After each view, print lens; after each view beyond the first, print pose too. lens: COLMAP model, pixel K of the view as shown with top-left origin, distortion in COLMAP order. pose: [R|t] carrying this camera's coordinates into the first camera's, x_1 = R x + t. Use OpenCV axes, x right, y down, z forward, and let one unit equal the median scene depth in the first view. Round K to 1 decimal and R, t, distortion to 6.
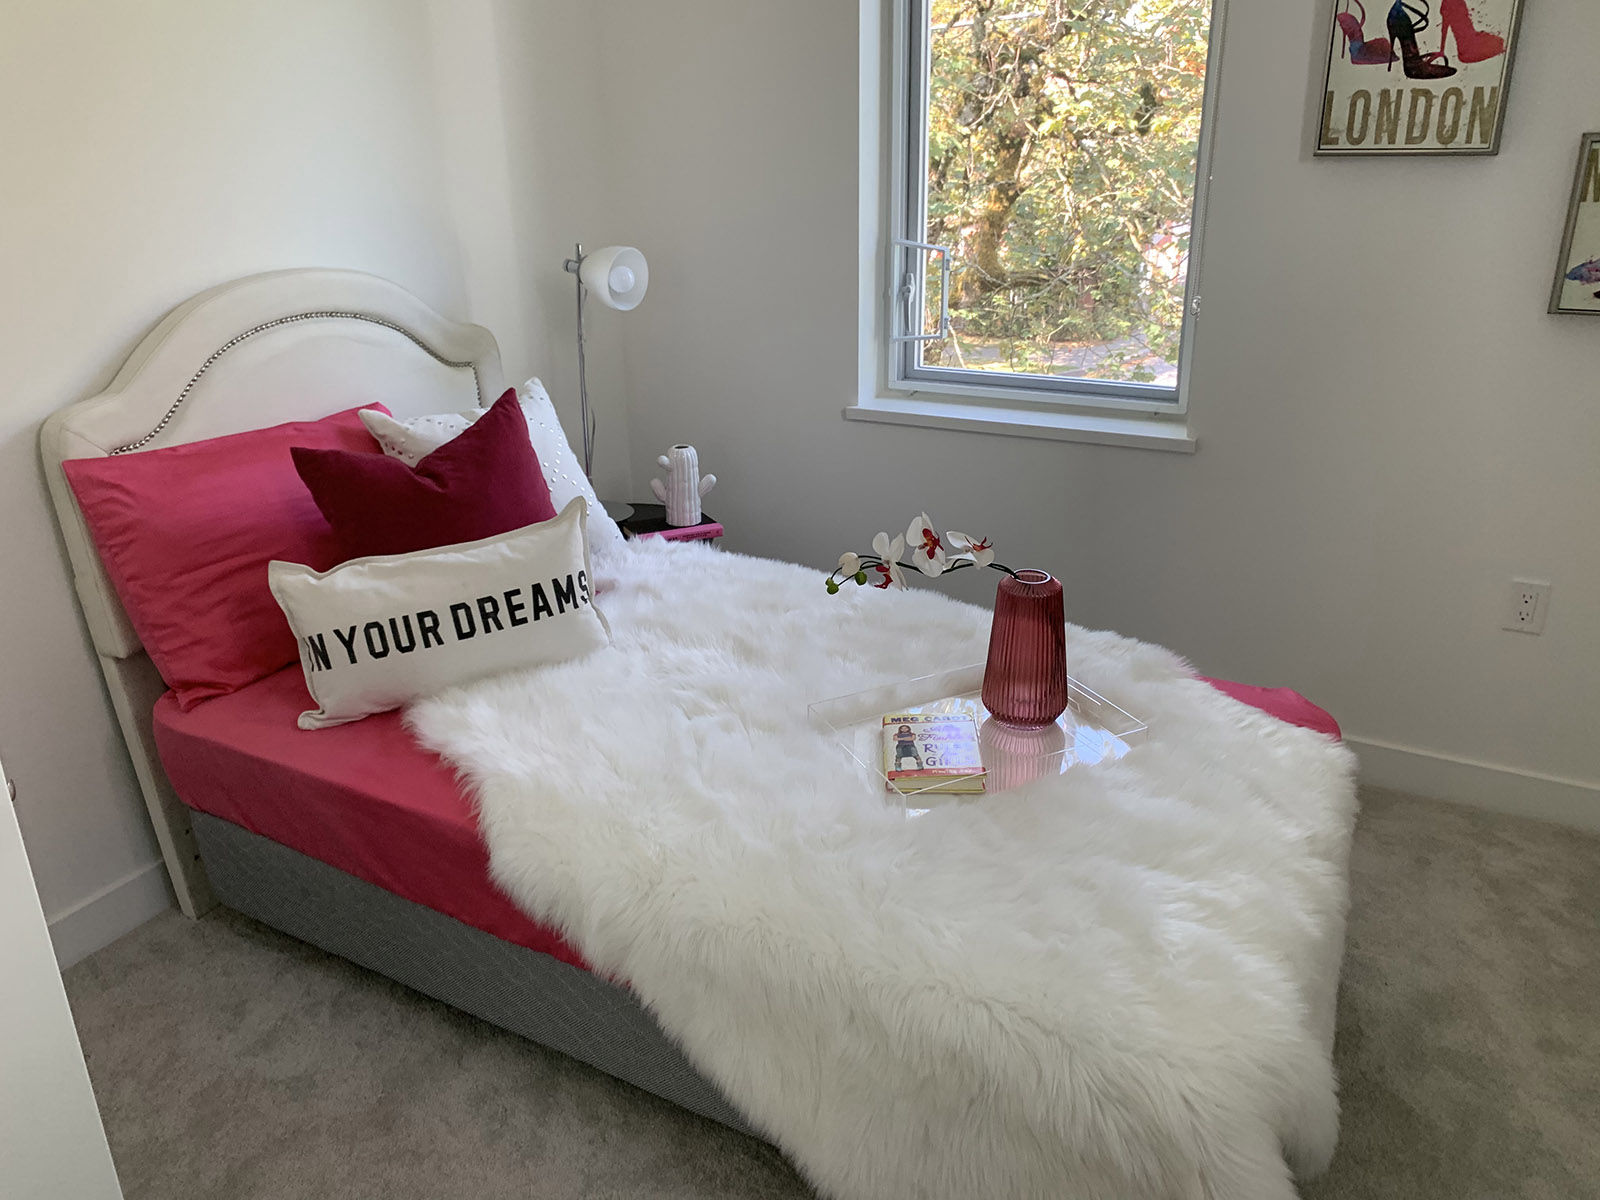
lens RADIAL K [[1231.1, 0, 799.3], [0, 1231.1, 581.2], [0, 0, 1]] dist [0.070355, -0.075663]
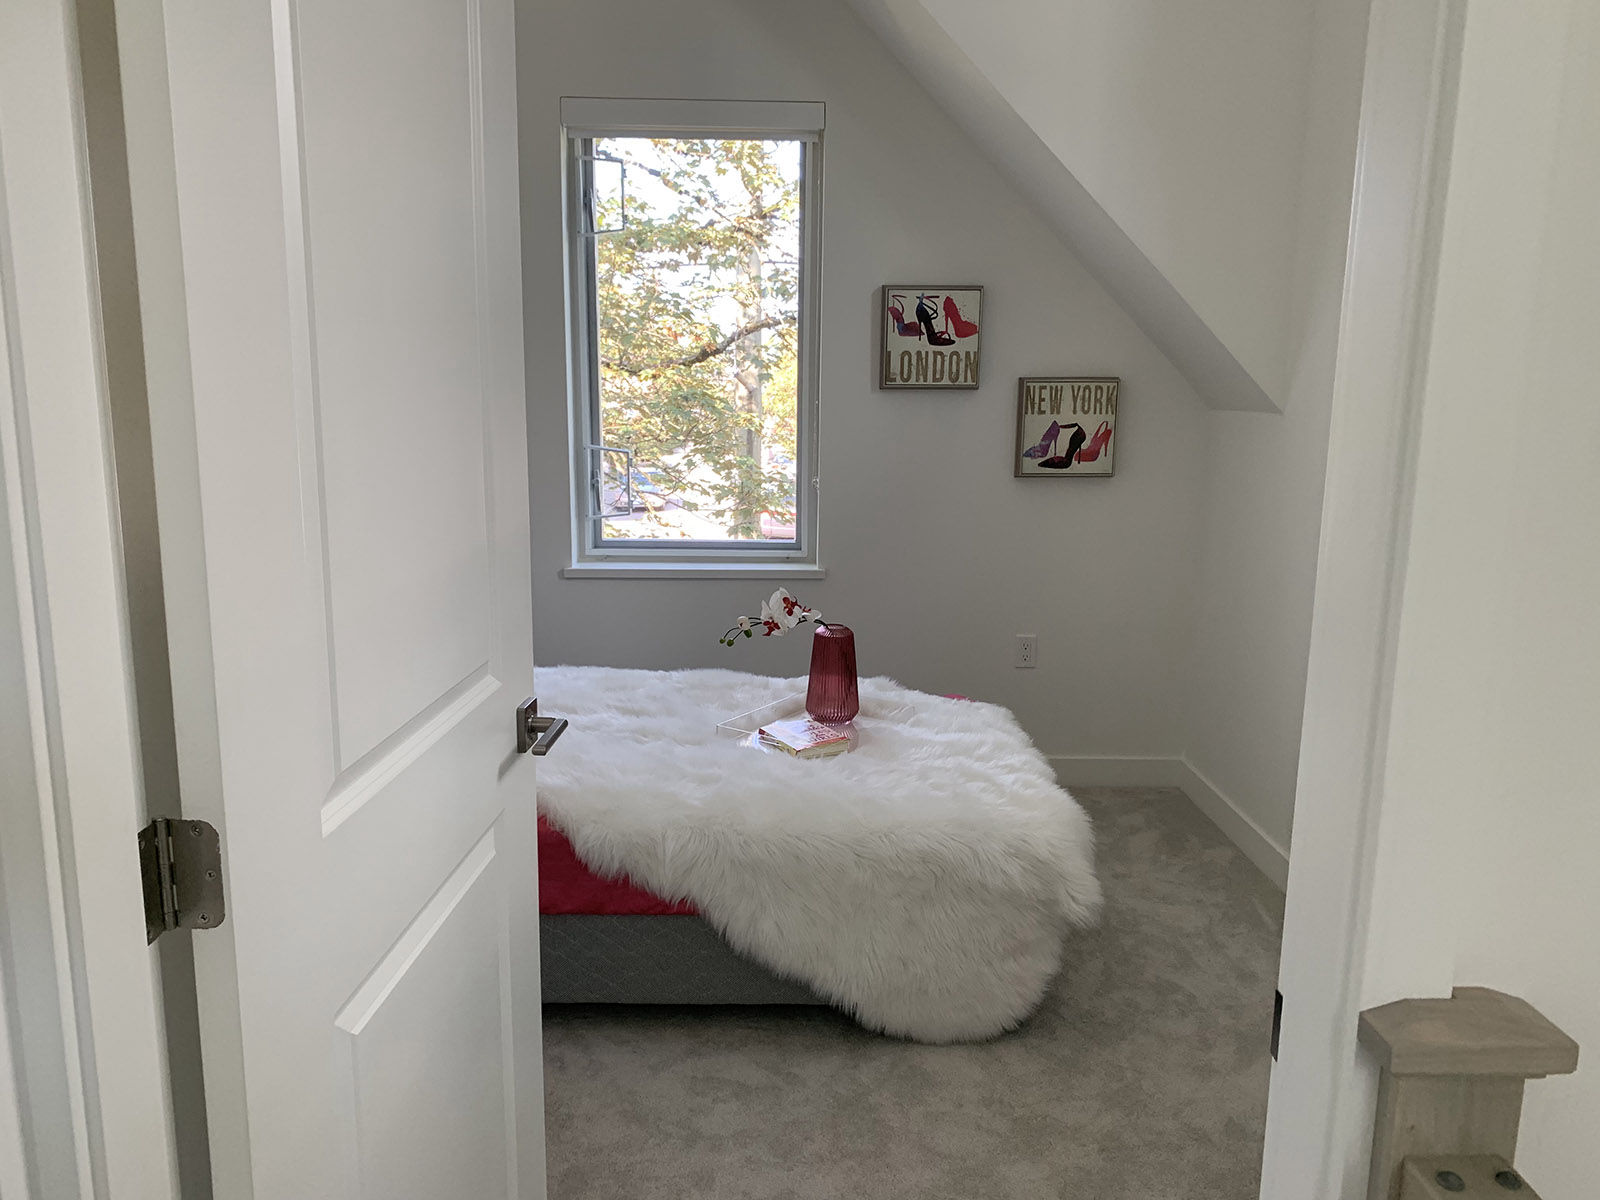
lens RADIAL K [[1229.8, 0, 800.0], [0, 1229.8, 600.0], [0, 0, 1]] dist [0.080440, -0.006385]
pose [[0.864434, -0.066043, 0.498390, -0.536910], [0.154565, 0.978233, -0.138457, 0.146923], [-0.478397, 0.196720, 0.855825, -0.294808]]
